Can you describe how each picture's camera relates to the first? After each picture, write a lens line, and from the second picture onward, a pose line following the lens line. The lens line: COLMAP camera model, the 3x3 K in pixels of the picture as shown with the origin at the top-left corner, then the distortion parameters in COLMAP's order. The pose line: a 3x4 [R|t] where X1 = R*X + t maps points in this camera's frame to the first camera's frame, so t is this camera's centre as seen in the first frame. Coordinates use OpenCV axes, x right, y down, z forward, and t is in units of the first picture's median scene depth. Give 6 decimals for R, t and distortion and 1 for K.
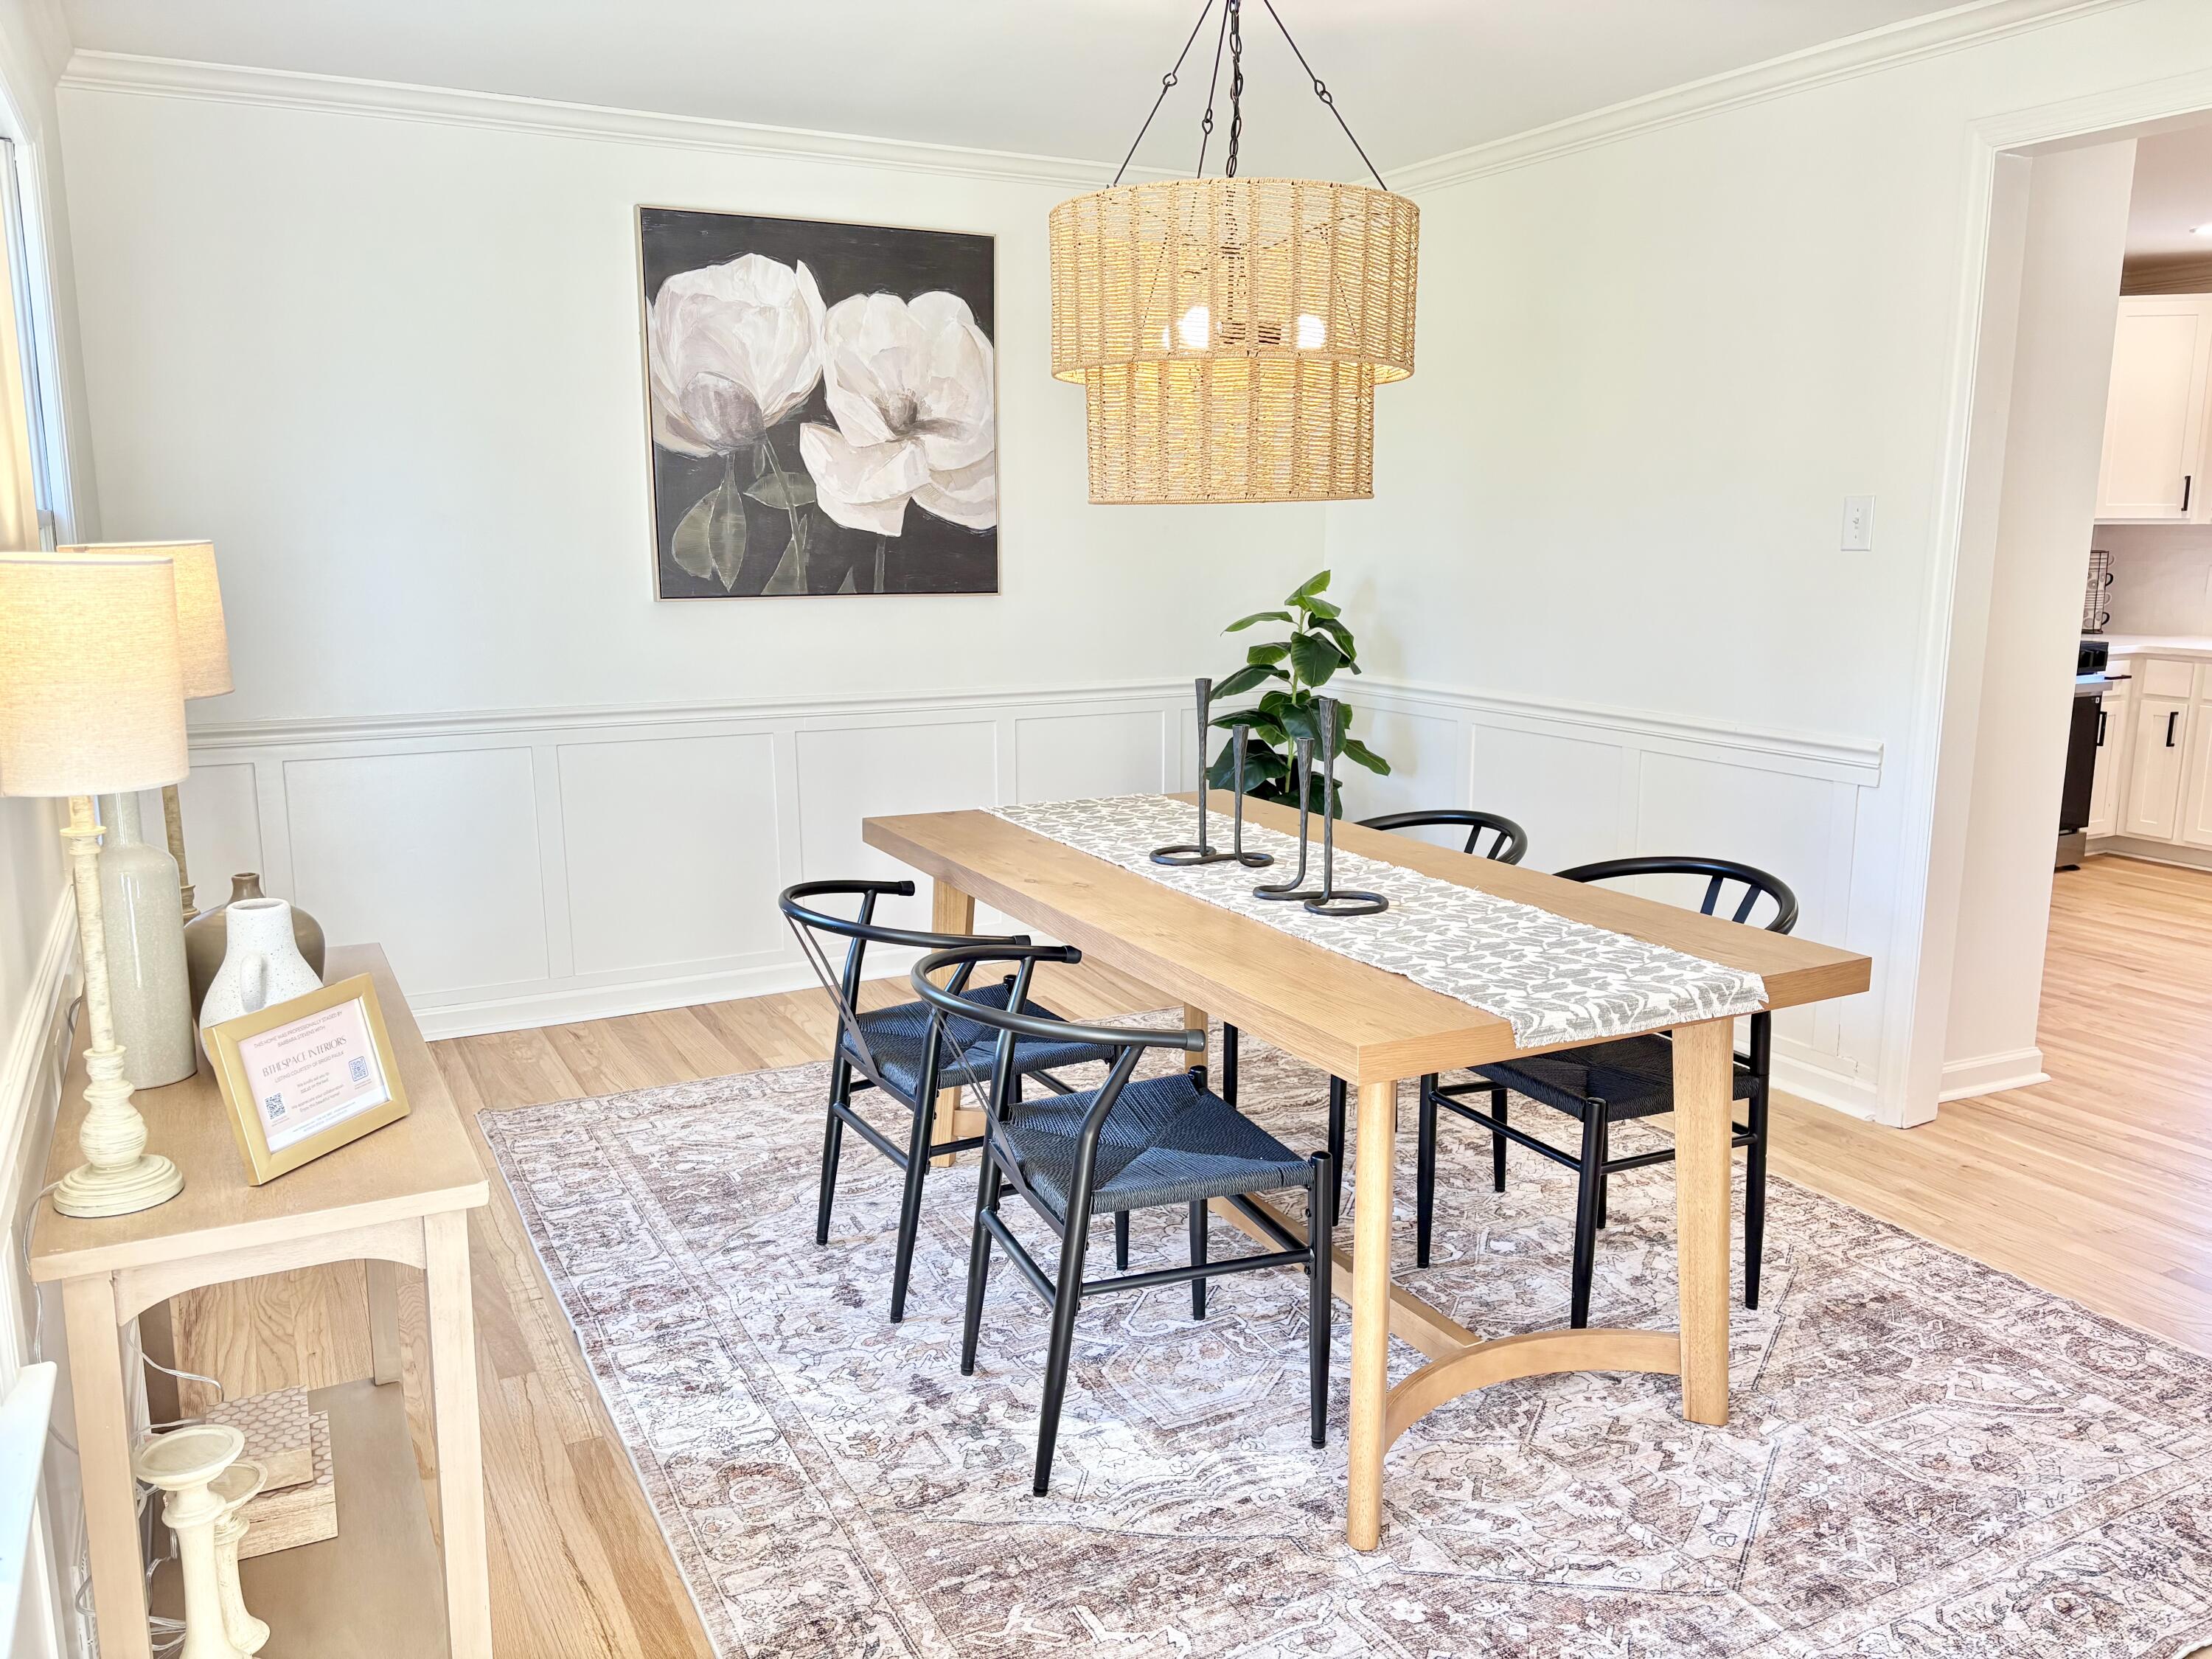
lens RADIAL K [[1662.3, 0, 1094.8], [0, 1662.3, 827.6], [0, 0, 1]] dist [0.036895, -0.033718]
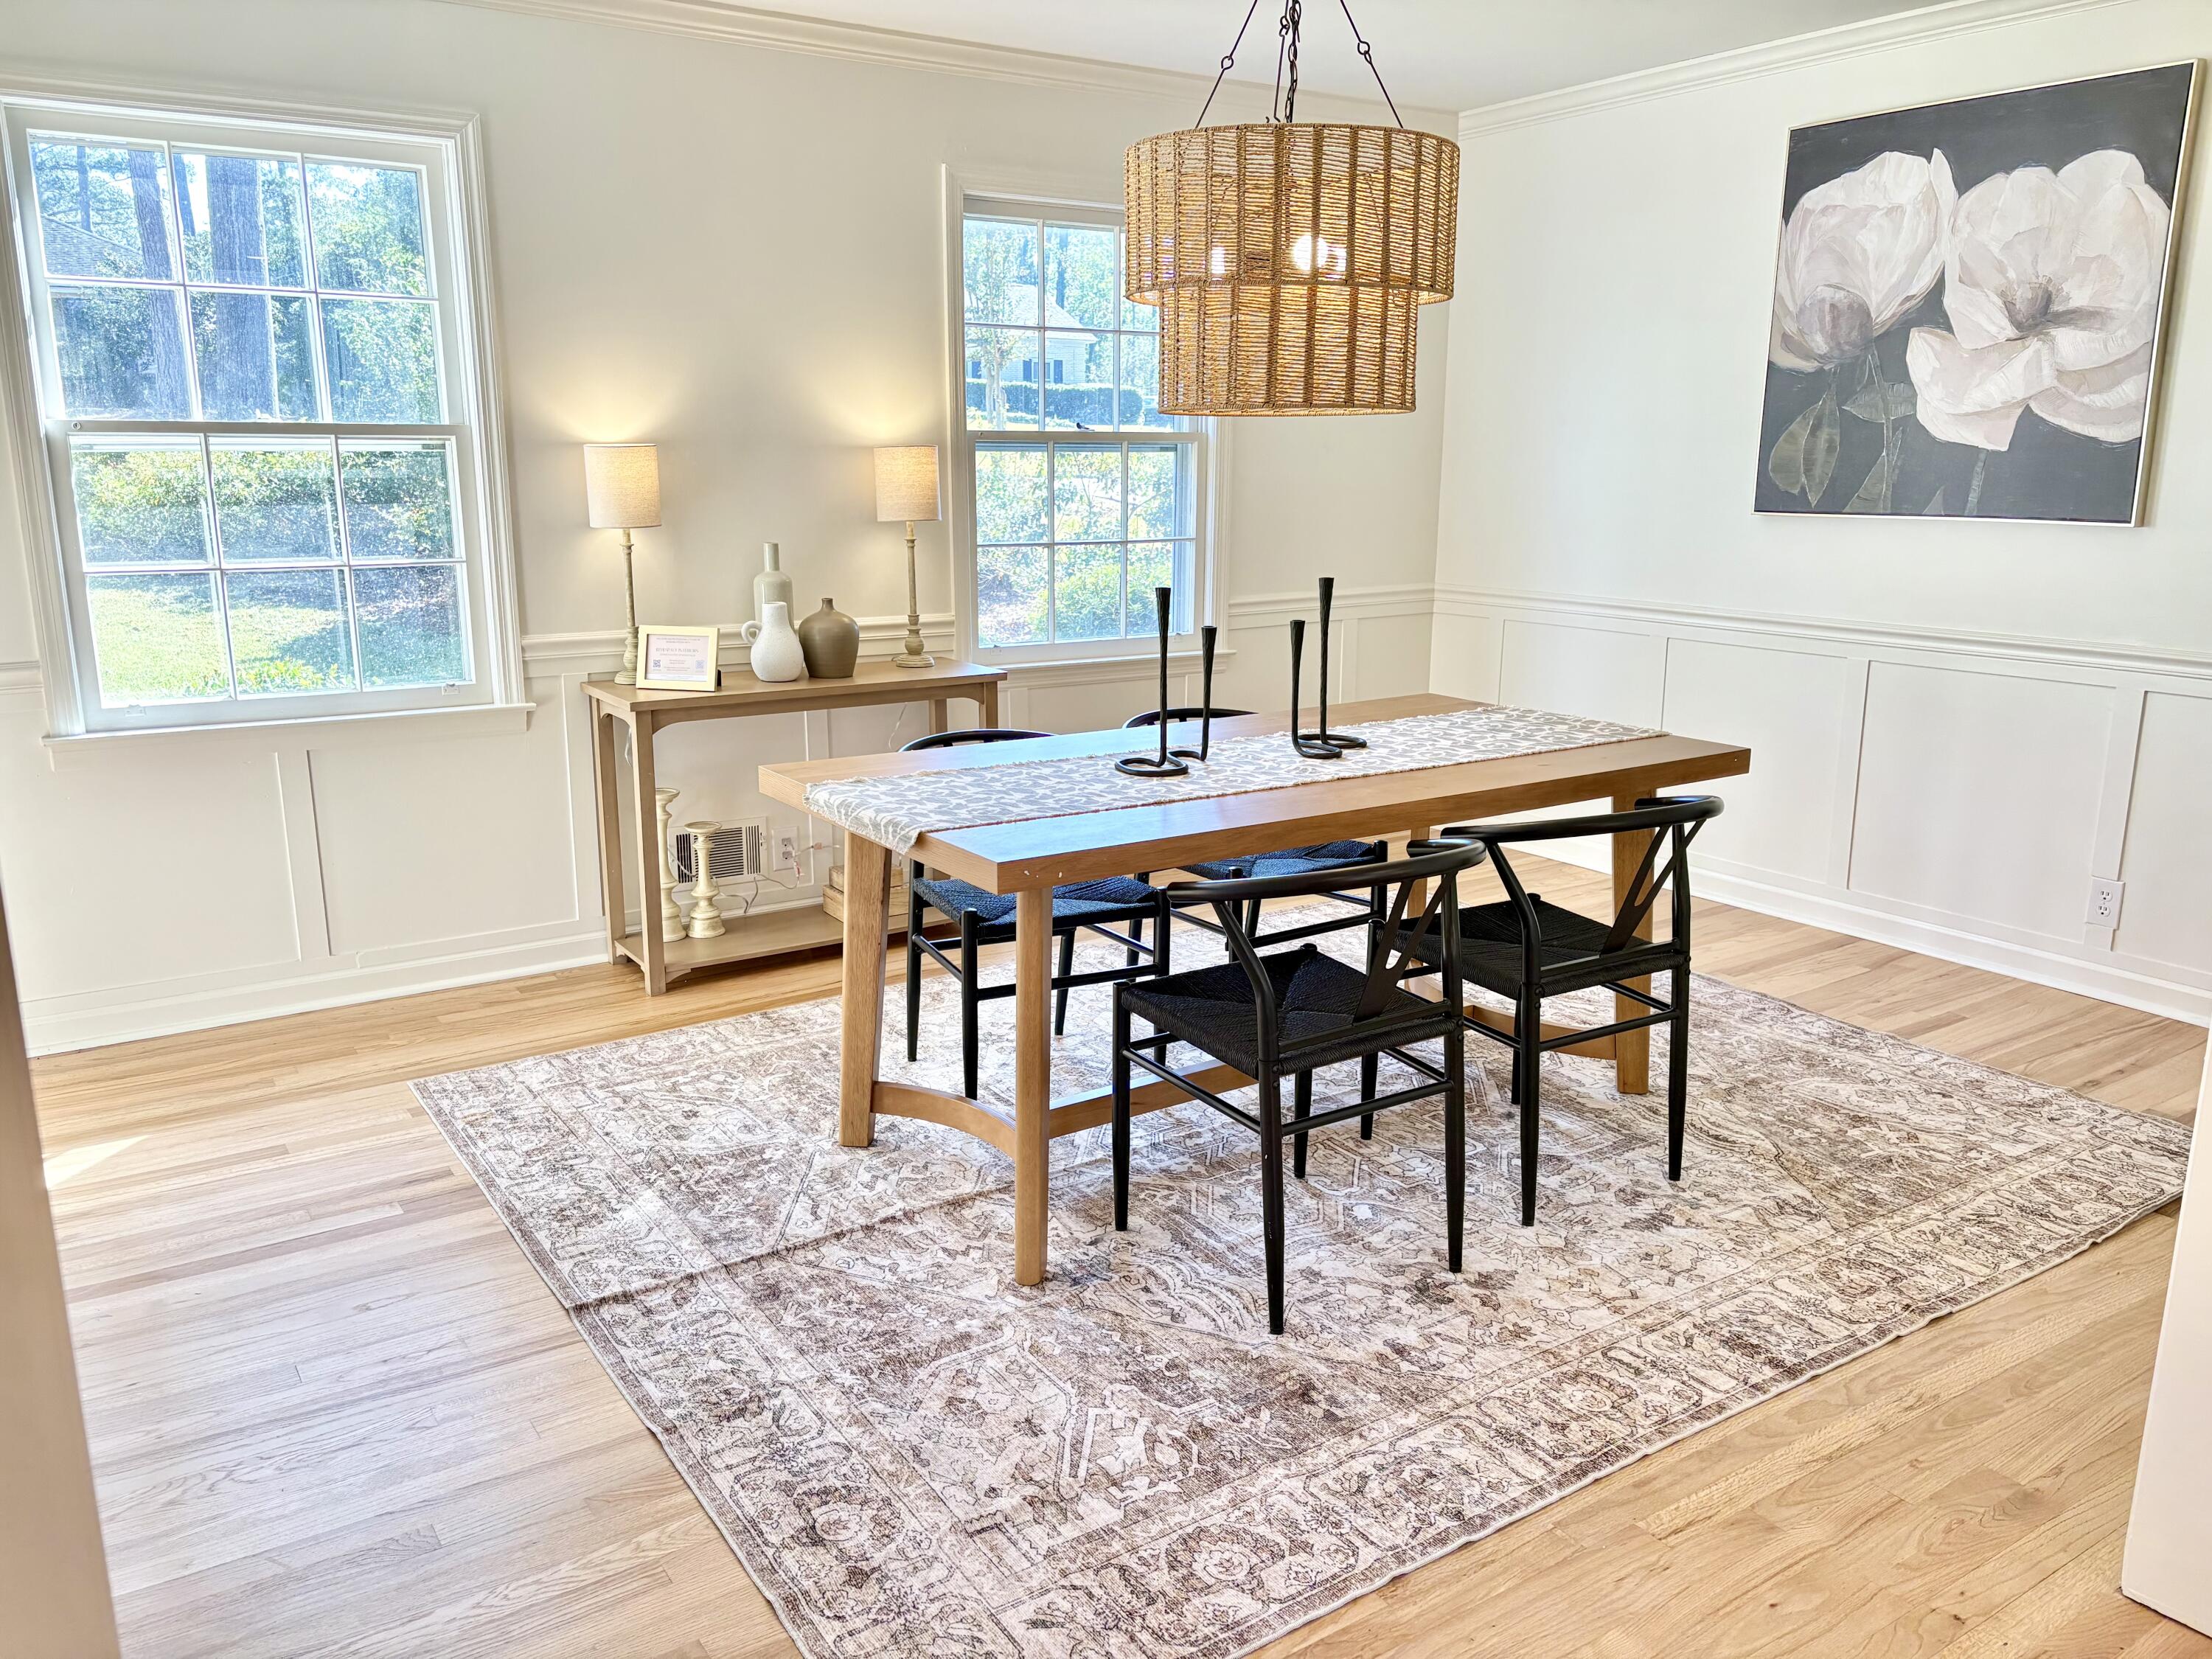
lens RADIAL K [[1662.3, 0, 1102.4], [0, 1662.3, 834.6], [0, 0, 1]] dist [0.036895, -0.033718]
pose [[0.104212, 0.226510, -0.968418, 0.750136], [-0.179055, 0.962082, 0.205760, -0.083588], [0.978304, 0.151957, 0.140818, 0.475577]]
